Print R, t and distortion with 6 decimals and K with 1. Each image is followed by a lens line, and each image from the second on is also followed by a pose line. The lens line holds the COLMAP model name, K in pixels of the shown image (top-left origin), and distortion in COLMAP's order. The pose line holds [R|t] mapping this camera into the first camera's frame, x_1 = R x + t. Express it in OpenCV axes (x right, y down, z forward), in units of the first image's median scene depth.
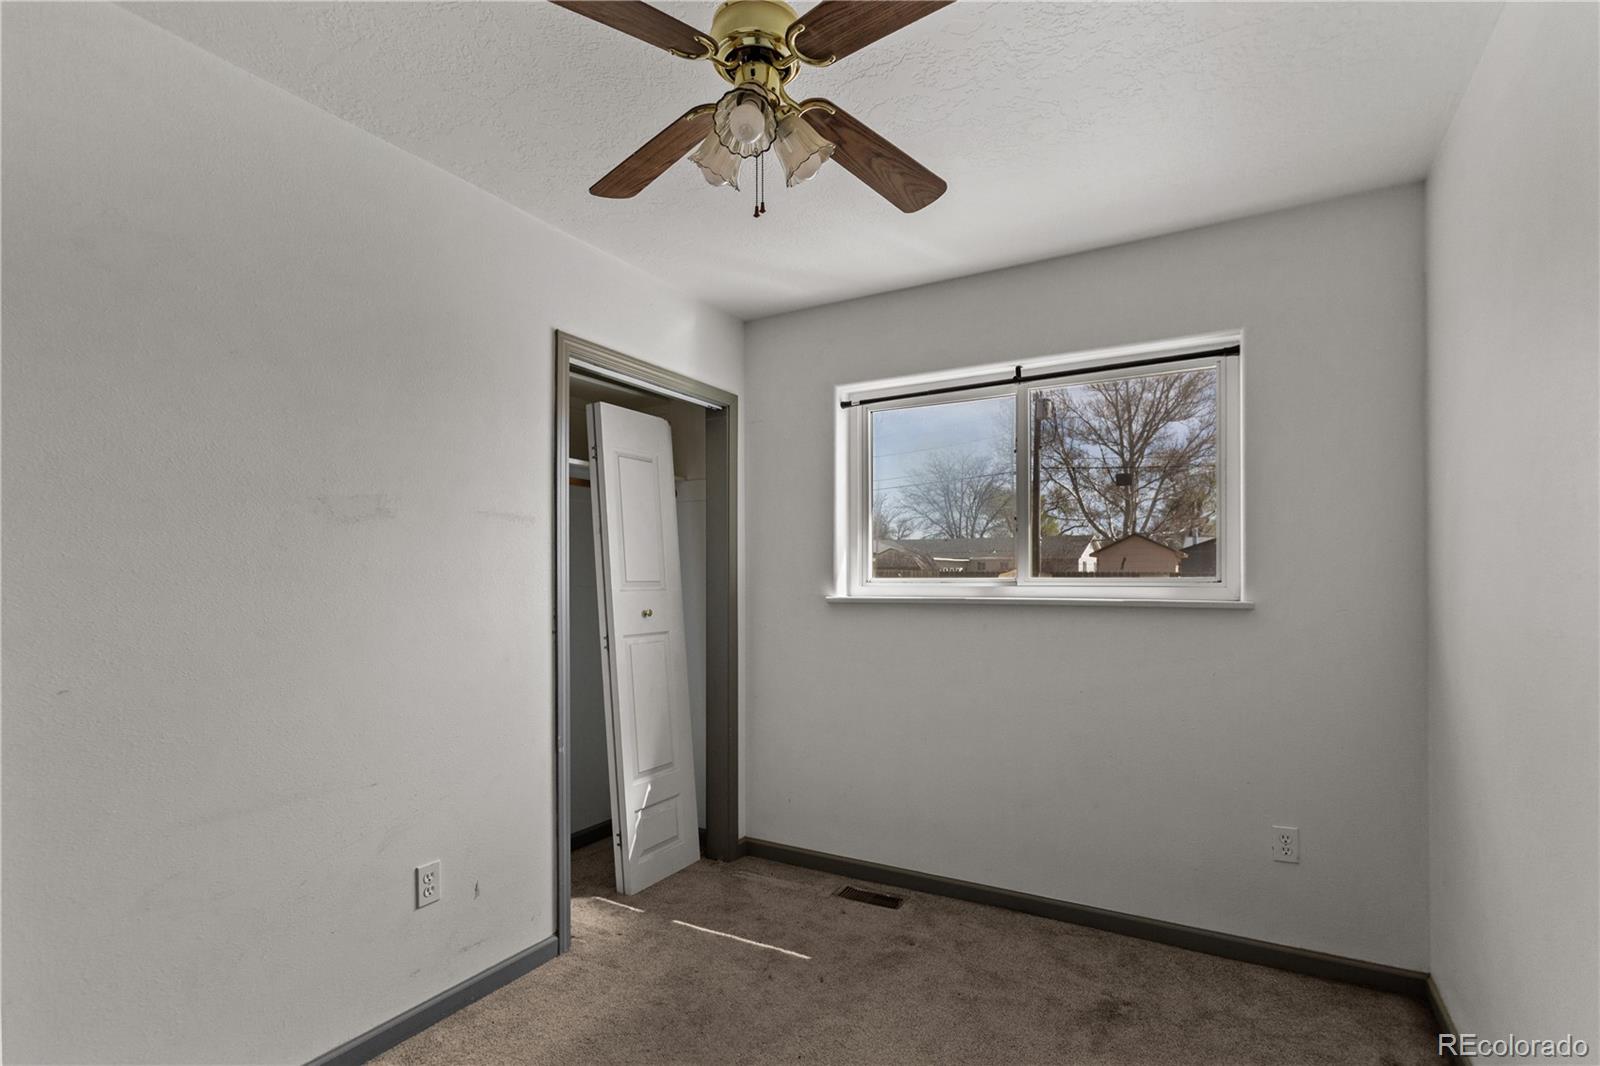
lens RADIAL K [[765.4, 0, 800.3], [0, 765.4, 554.4], [0, 0, 1]] dist [0.000290, 0.000725]
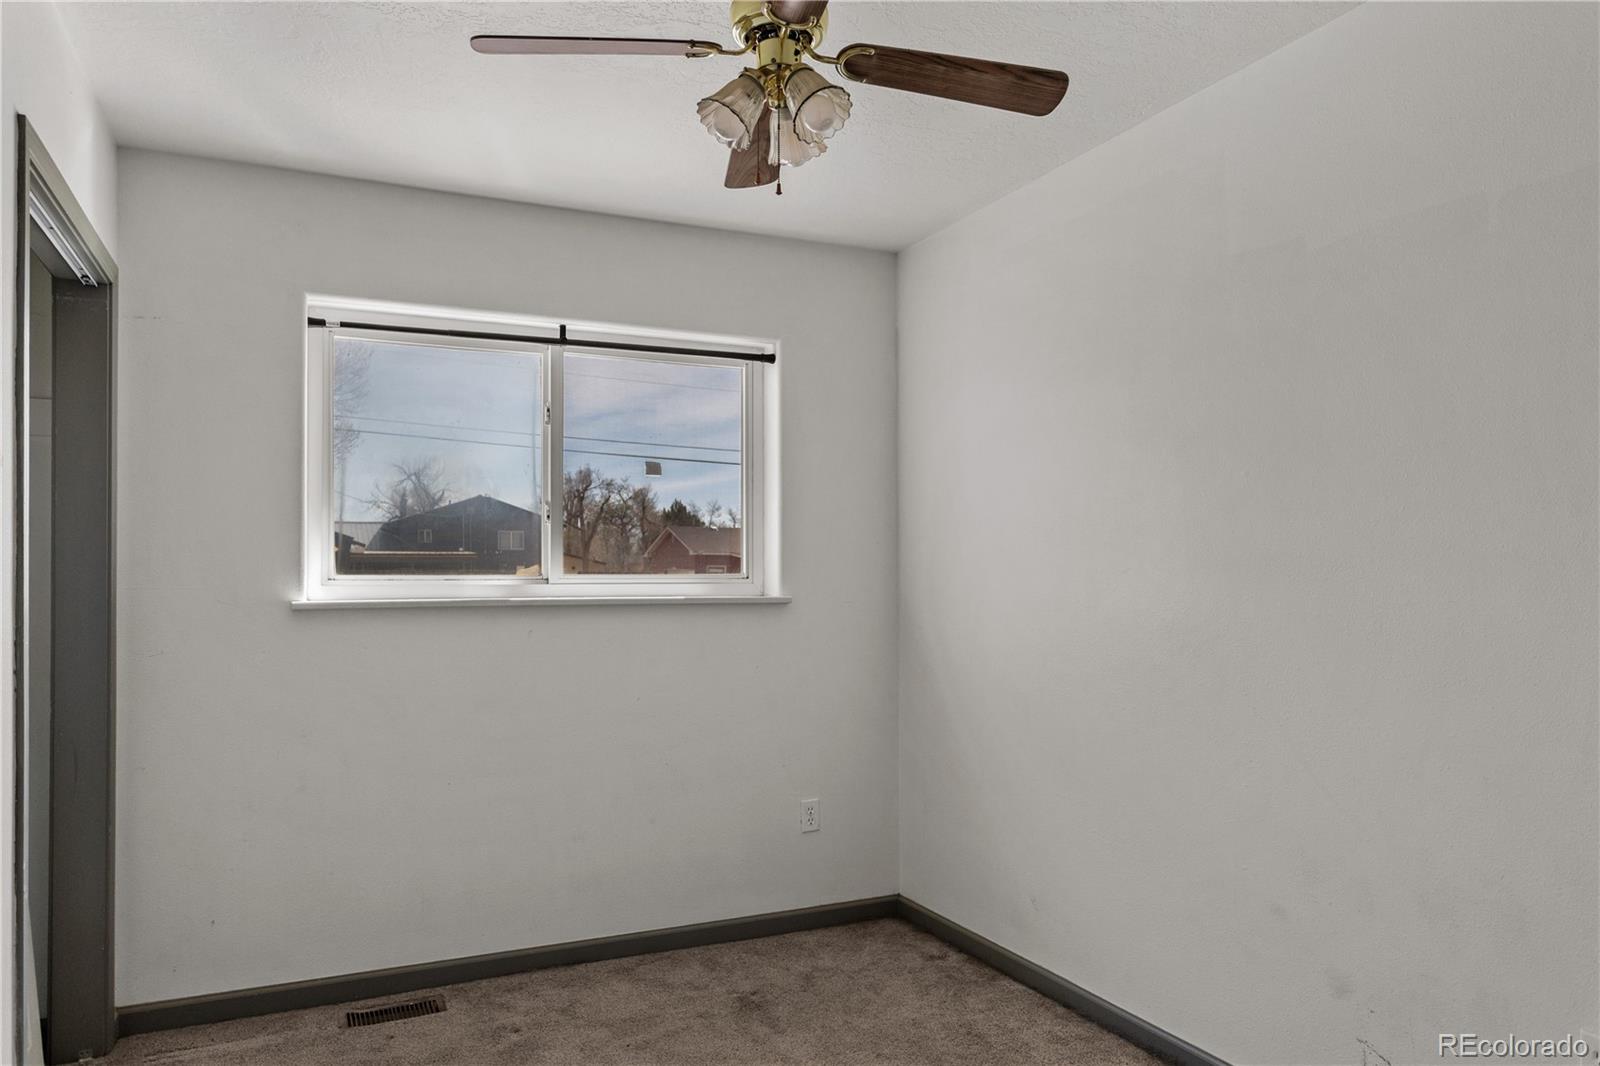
lens RADIAL K [[1097.9, 0, 800.3], [0, 1097.9, 513.7], [0, 0, 1]] dist [-0.005574, 0.008208]
pose [[0.569877, 0.046962, 0.820387, -0.598566], [-0.026697, 0.998897, -0.038635, 0.004252], [-0.821296, 0.000115, 0.570502, 0.092838]]
